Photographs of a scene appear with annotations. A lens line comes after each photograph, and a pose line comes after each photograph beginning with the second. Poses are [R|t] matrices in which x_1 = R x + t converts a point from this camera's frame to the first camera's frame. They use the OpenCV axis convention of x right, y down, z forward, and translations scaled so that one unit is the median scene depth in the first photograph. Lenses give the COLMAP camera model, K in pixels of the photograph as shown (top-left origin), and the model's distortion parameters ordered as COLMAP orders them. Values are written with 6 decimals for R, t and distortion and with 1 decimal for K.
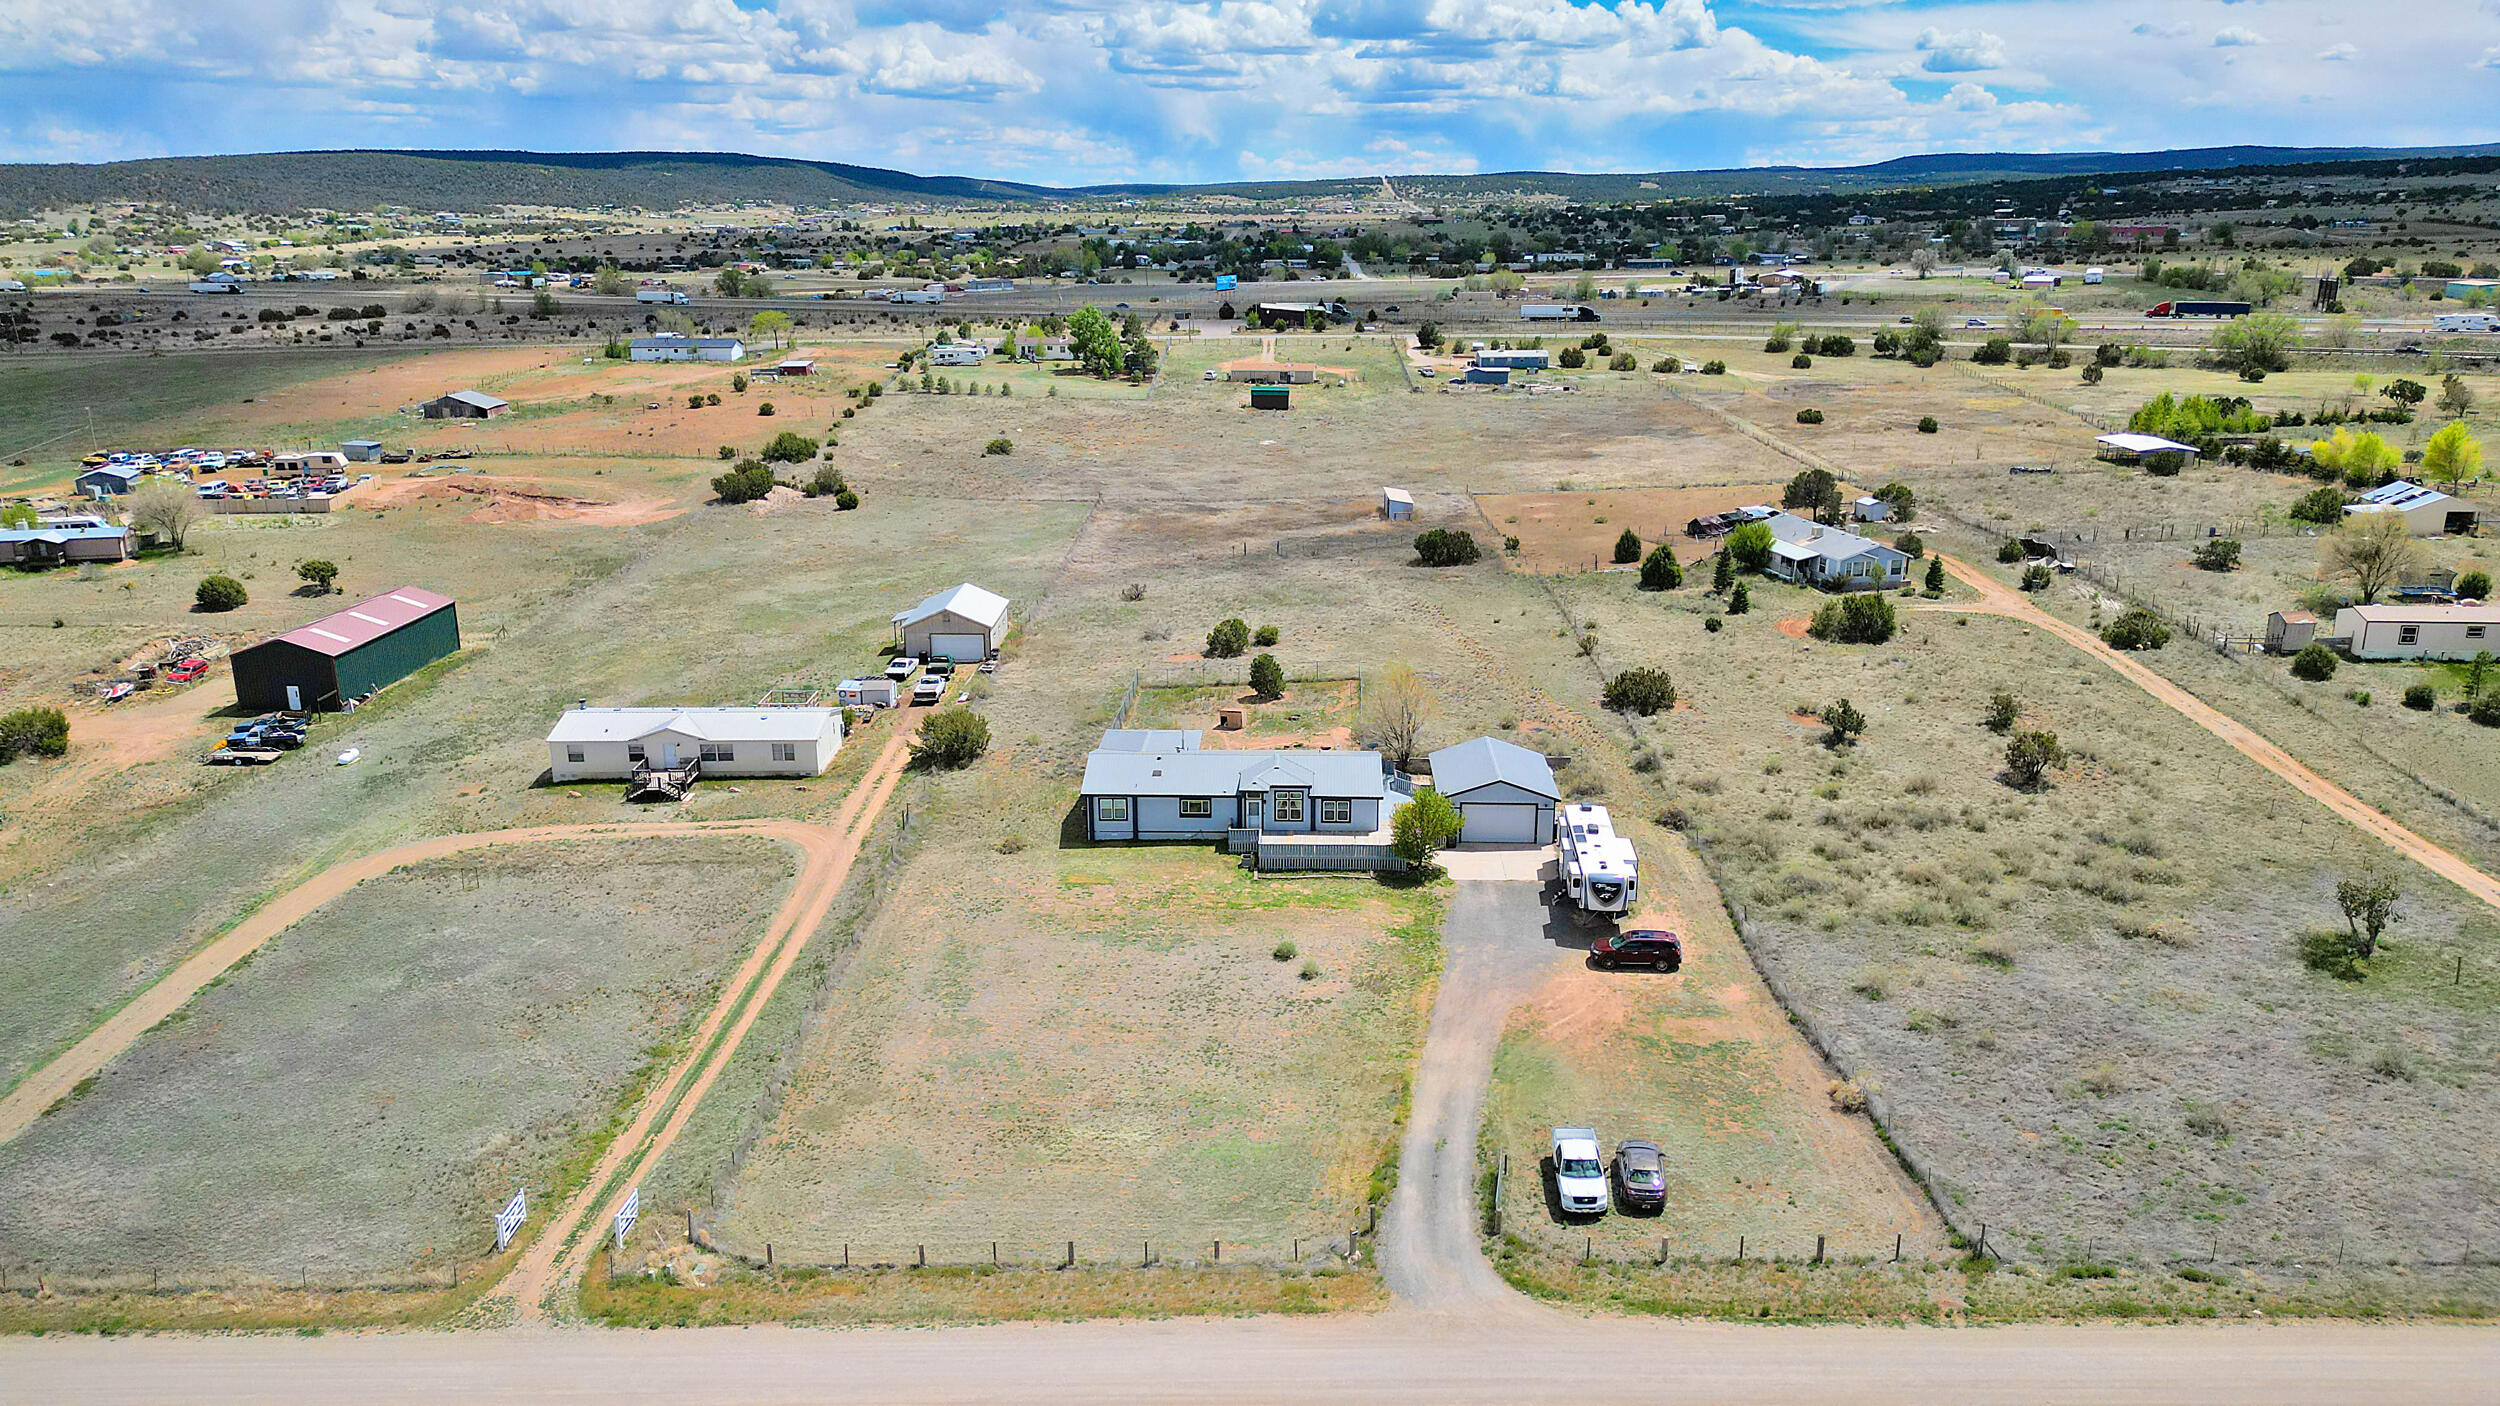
lens RADIAL K [[1778.3, 0, 1250.0], [0, 1778.3, 703.0], [0, 0, 1]] dist [0.073639, -0.079370]
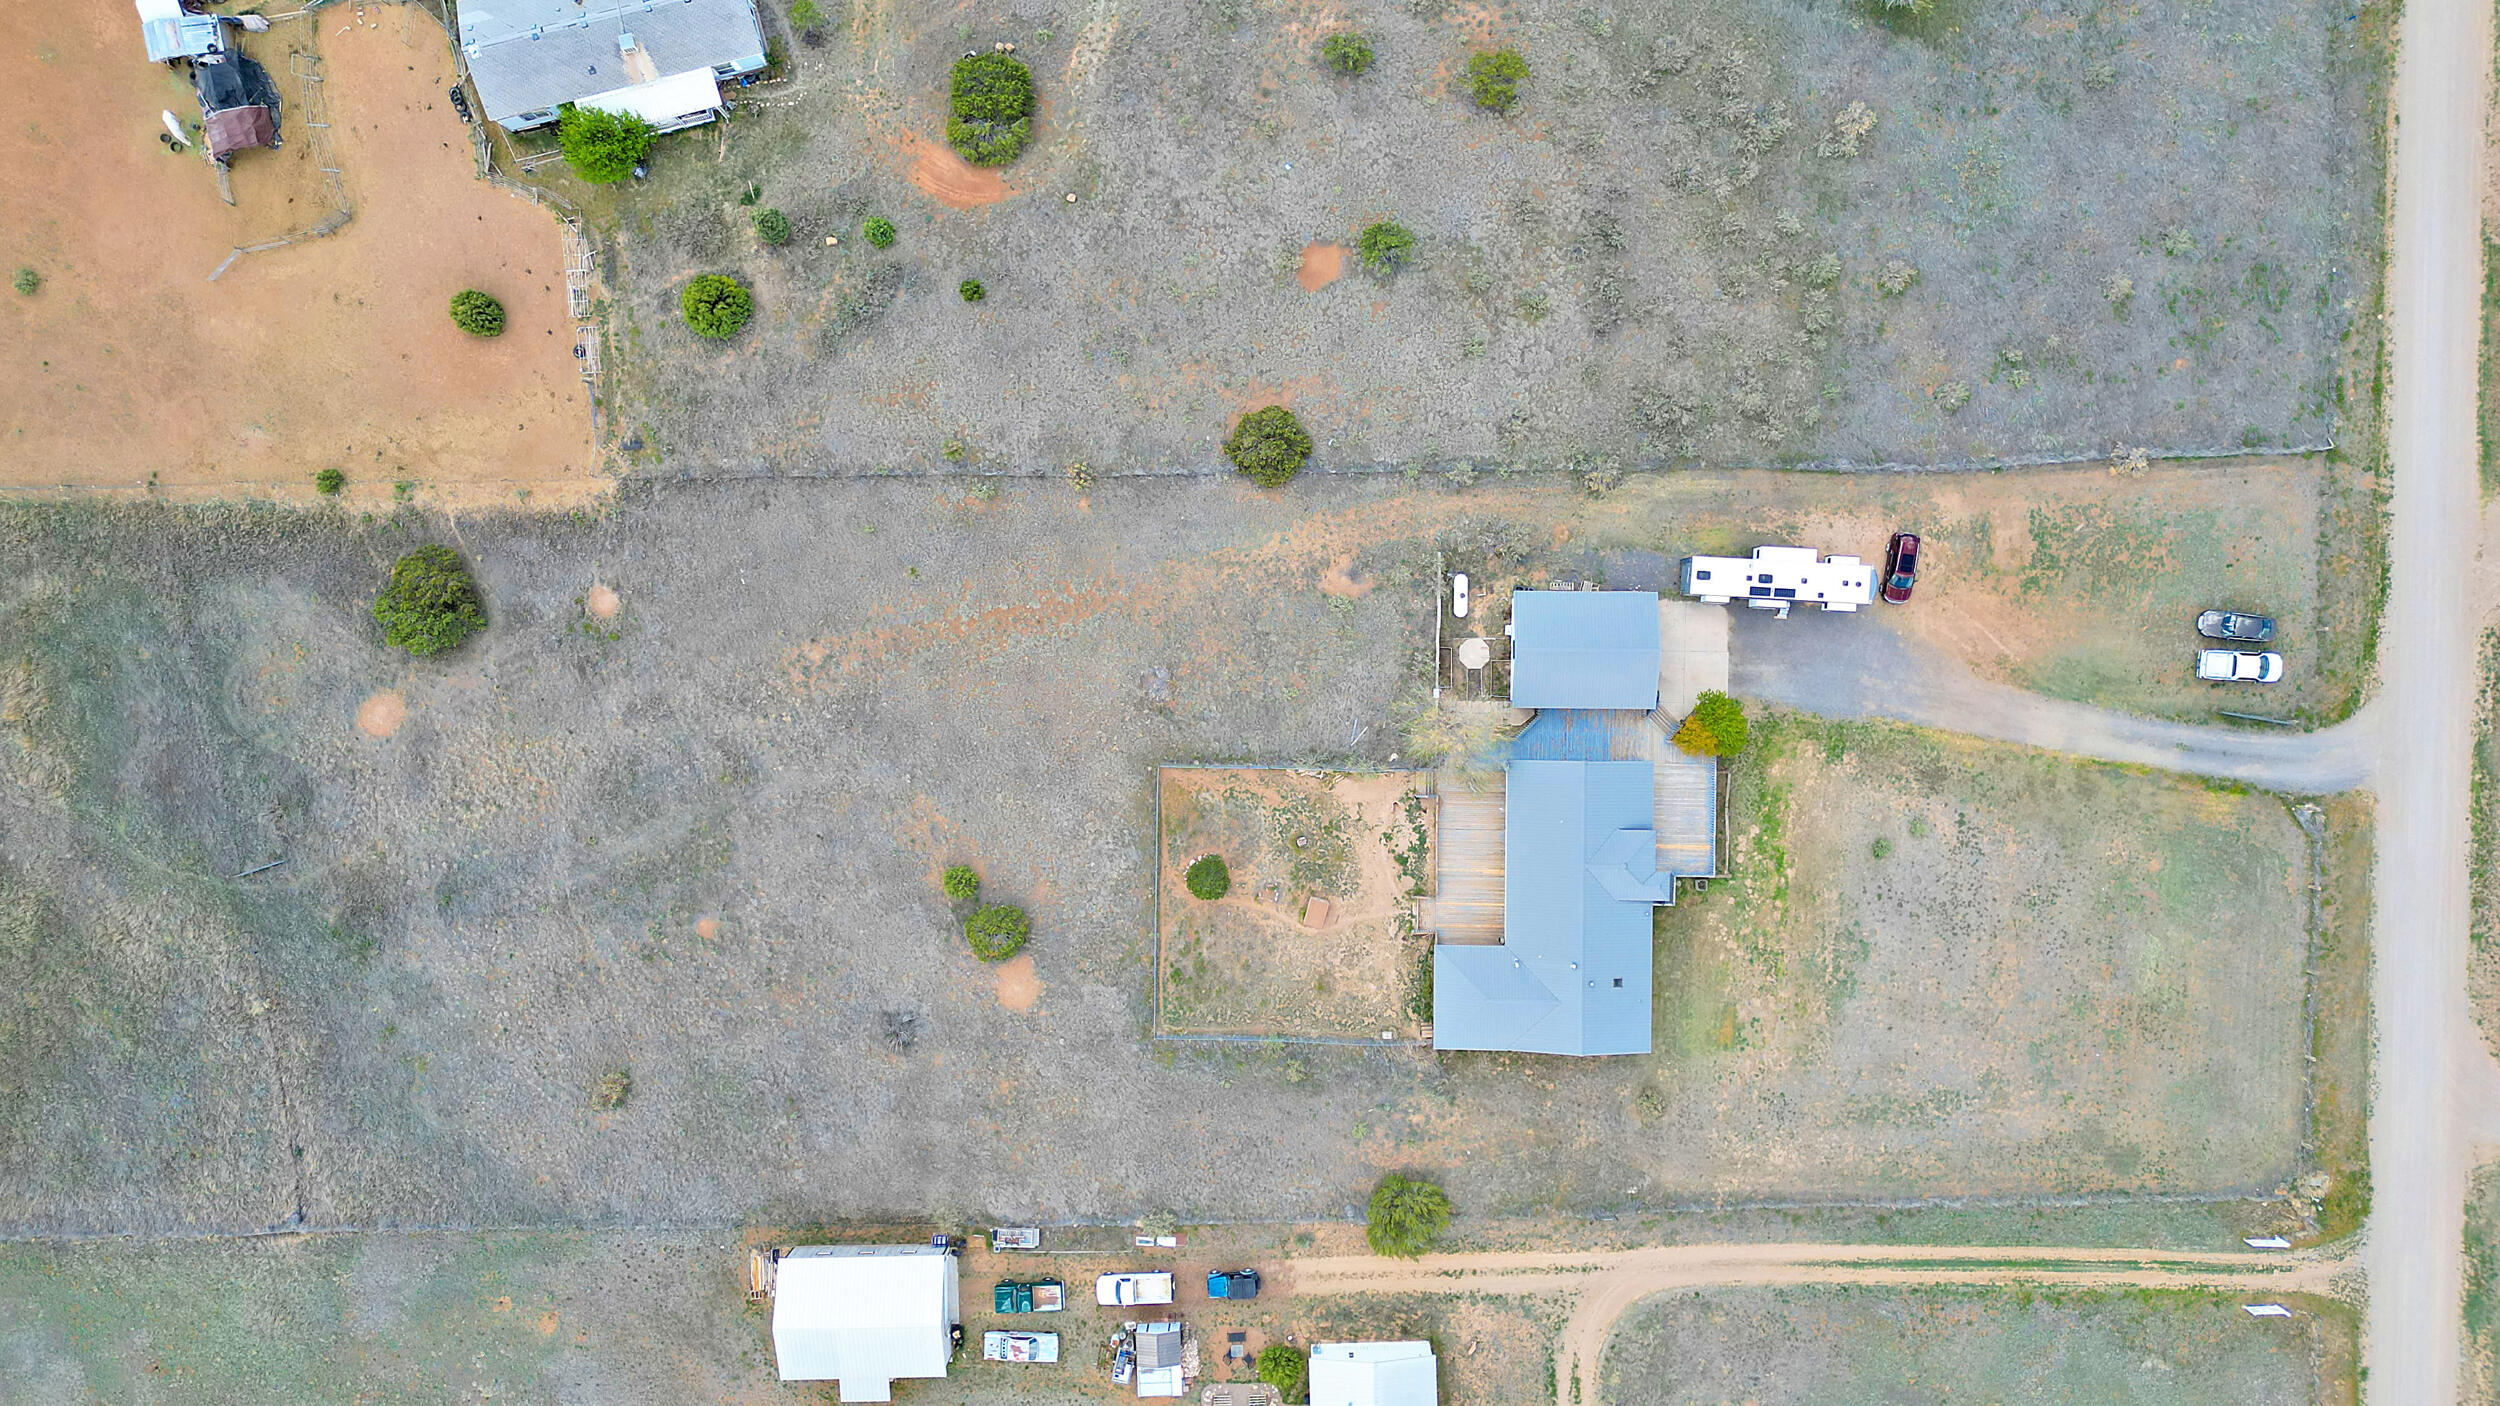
lens RADIAL K [[1745.8, 0, 1250.0], [0, 1745.8, 703.0], [0, 0, 1]] dist [0.071534, -0.077280]
pose [[-0.025607, -0.999351, -0.025336, 0.118176], [0.273943, -0.031389, 0.961234, -0.832712], [-0.961405, 0.017674, 0.274569, 0.785225]]
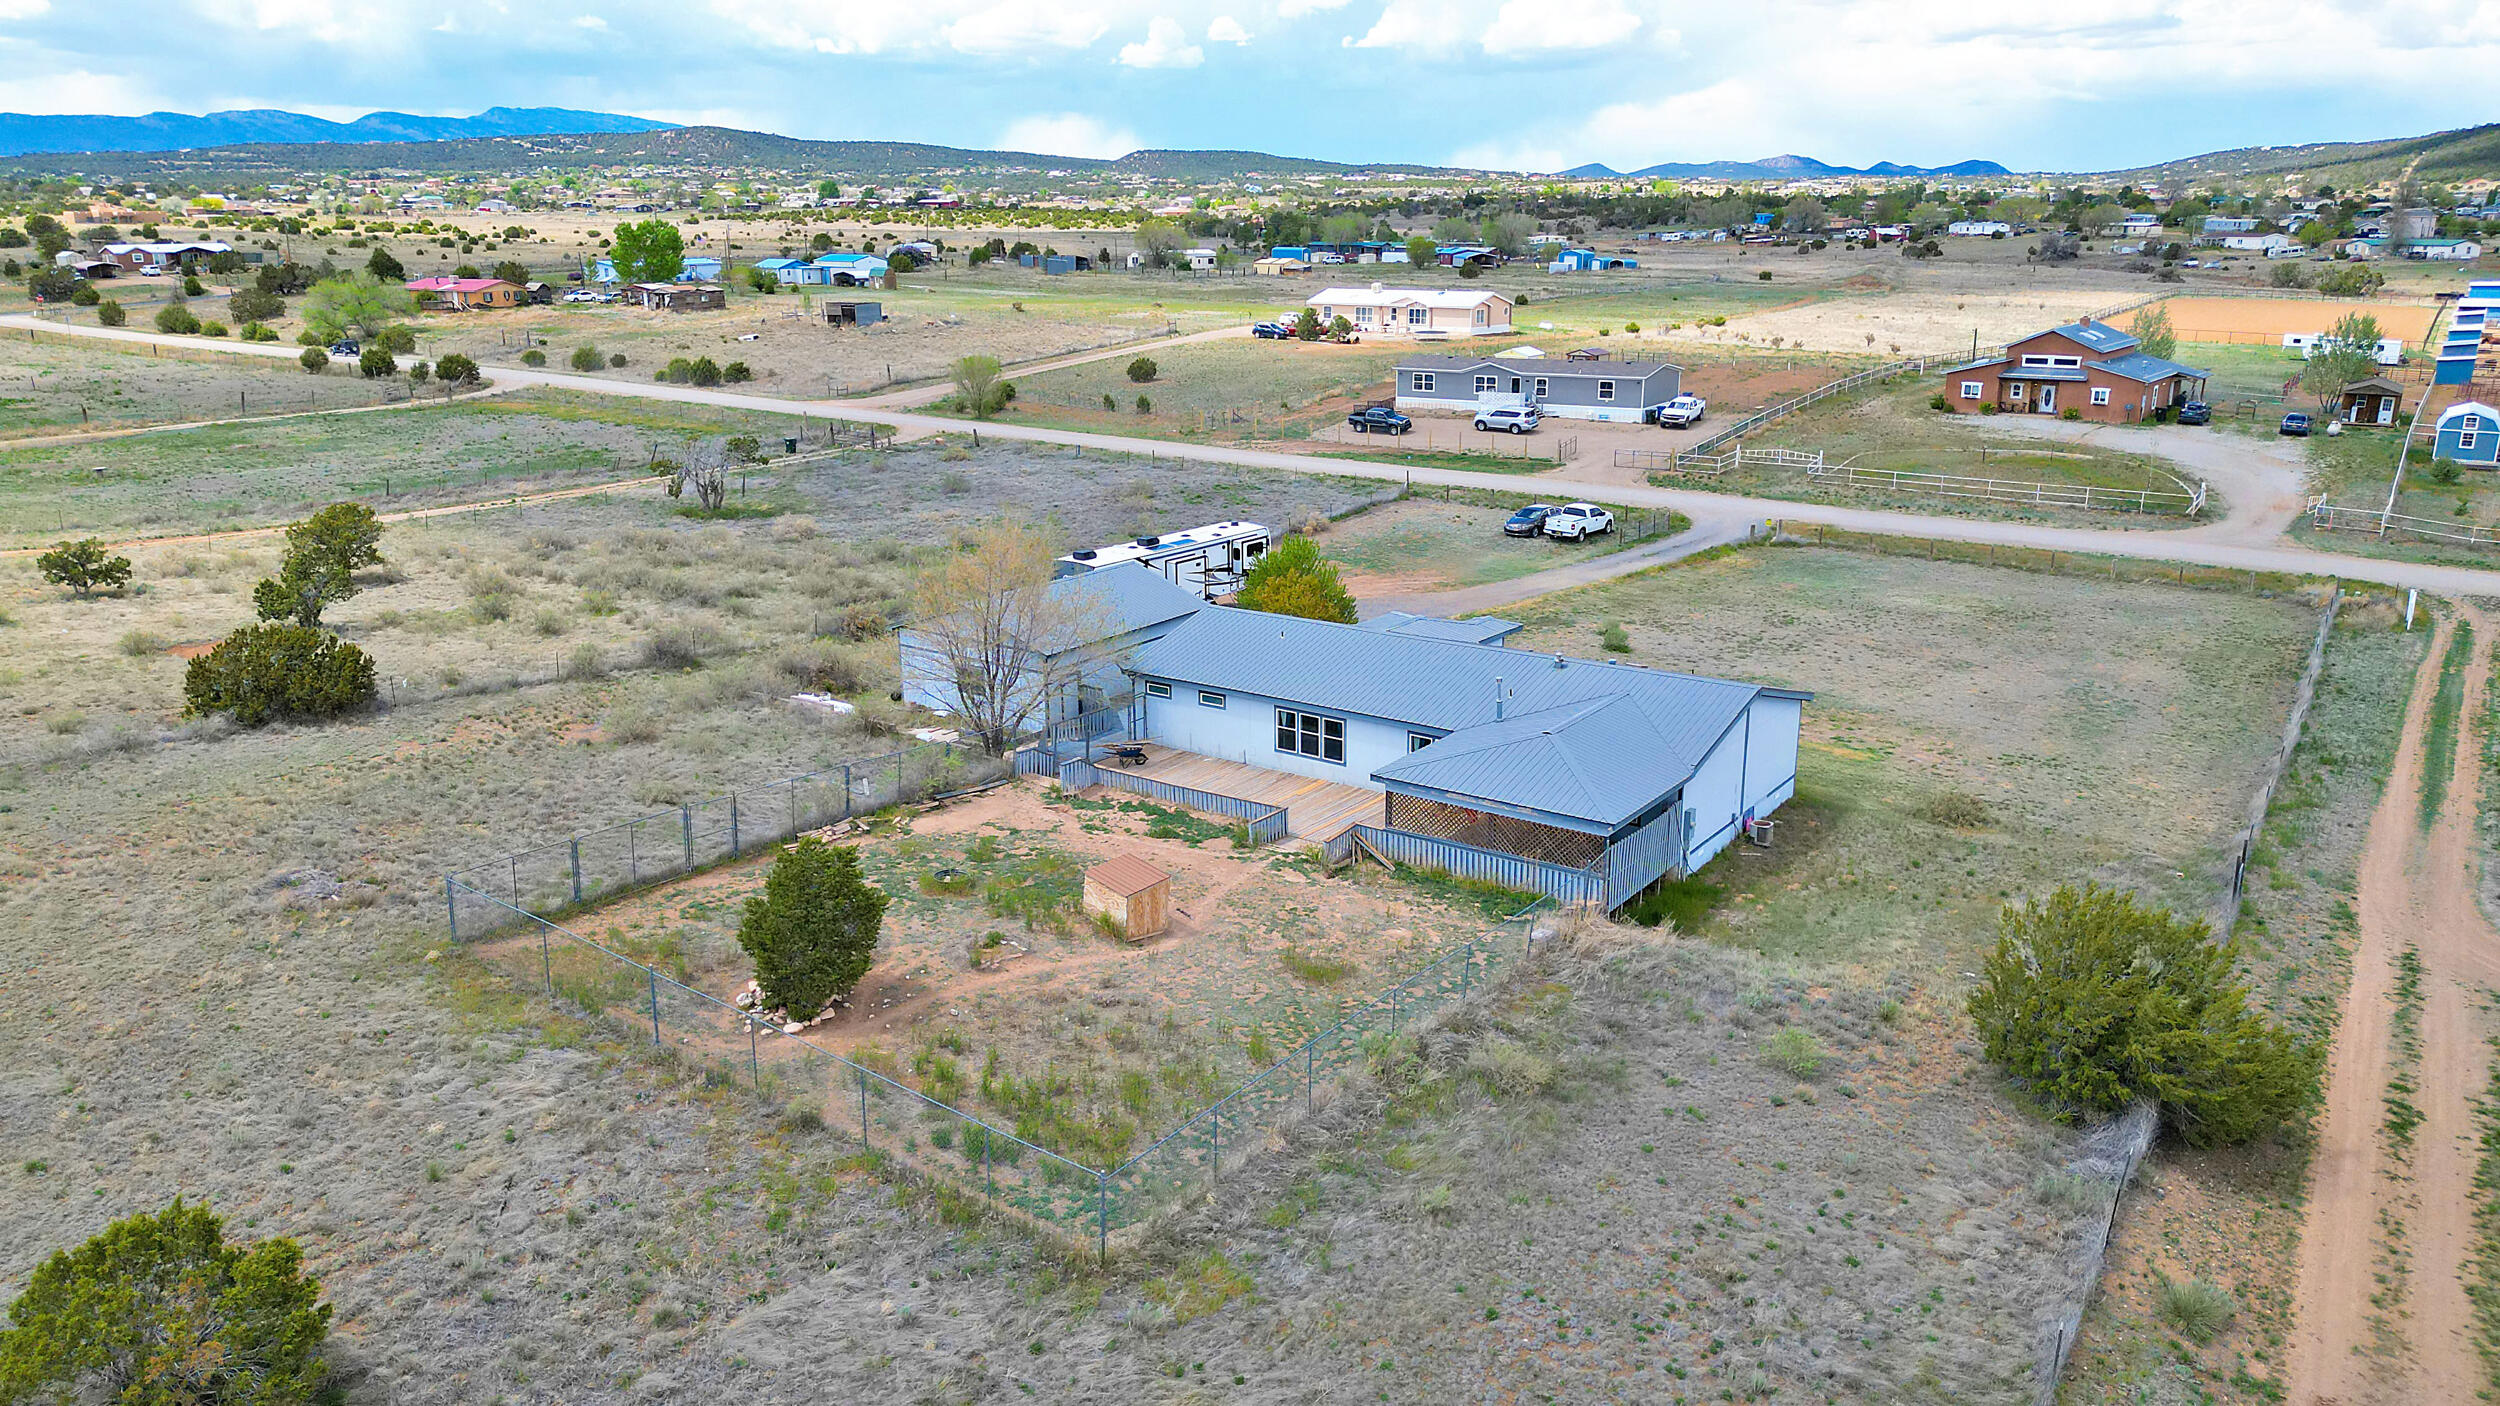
lens RADIAL K [[1745.8, 0, 1250.0], [0, 1745.8, 703.0], [0, 0, 1]] dist [0.071534, -0.077280]
pose [[-0.832479, -0.150545, 0.533211, -0.183940], [0.147785, 0.867178, 0.475565, -0.161164], [-0.533983, 0.474699, -0.699659, 1.179453]]
